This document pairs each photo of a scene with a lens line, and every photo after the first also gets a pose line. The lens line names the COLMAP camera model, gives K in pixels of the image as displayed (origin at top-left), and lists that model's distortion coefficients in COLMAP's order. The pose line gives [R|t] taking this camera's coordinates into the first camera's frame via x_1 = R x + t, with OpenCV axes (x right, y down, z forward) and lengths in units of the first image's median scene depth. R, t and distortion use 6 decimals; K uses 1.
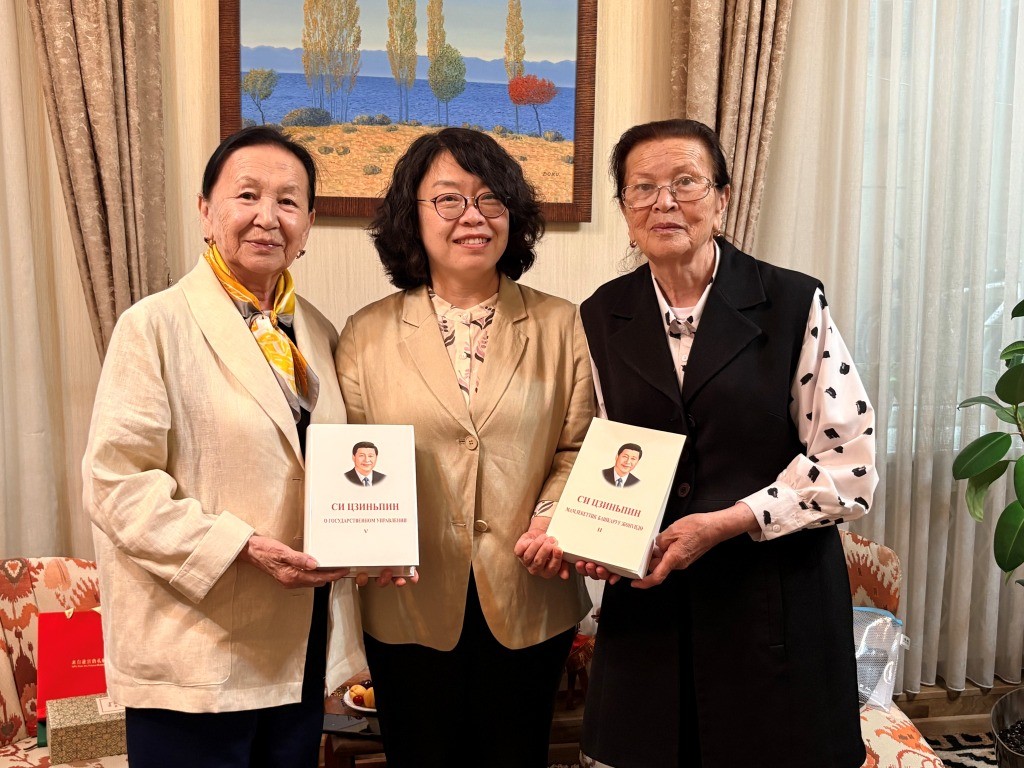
lens RADIAL K [[1249.5, 0, 510.5], [0, 1249.5, 392.3], [0, 0, 1]] dist [0.054527, 0.000000]
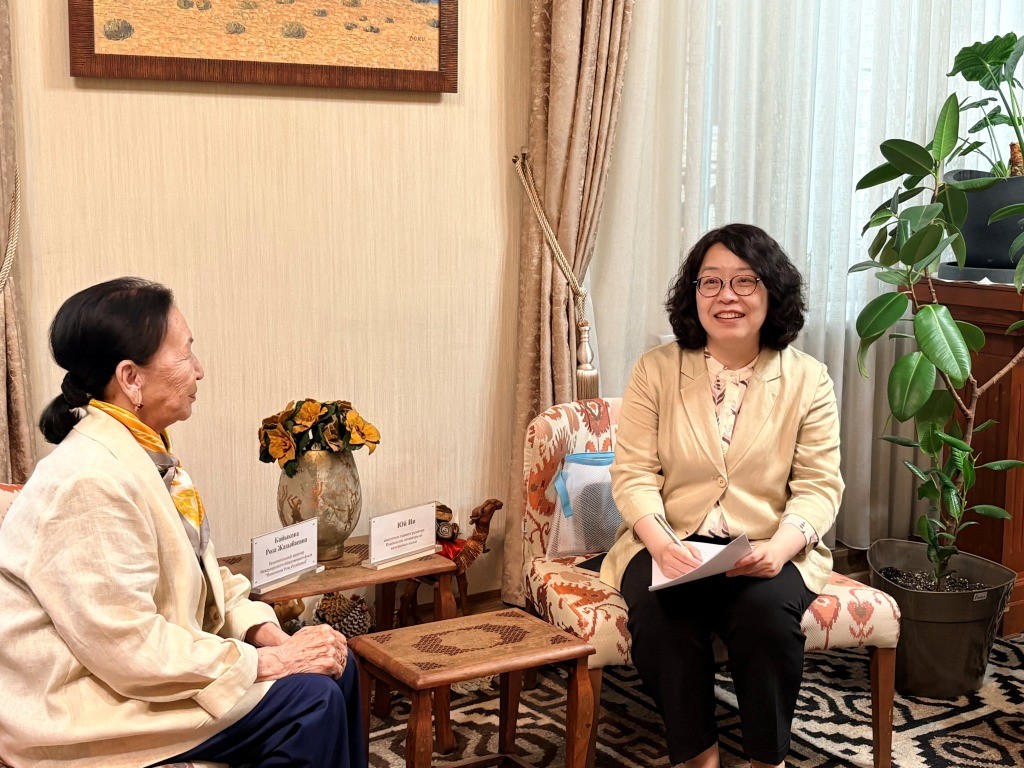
lens RADIAL K [[1566.5, 0, 517.2], [0, 1566.5, 390.8], [0, 0, 1]] dist [0.087535, 0.000000]
pose [[0.920339, -0.061676, 0.386227, -0.365106], [0.045695, 0.997682, 0.050434, 0.028096], [-0.388442, -0.028767, 0.921024, -0.098837]]
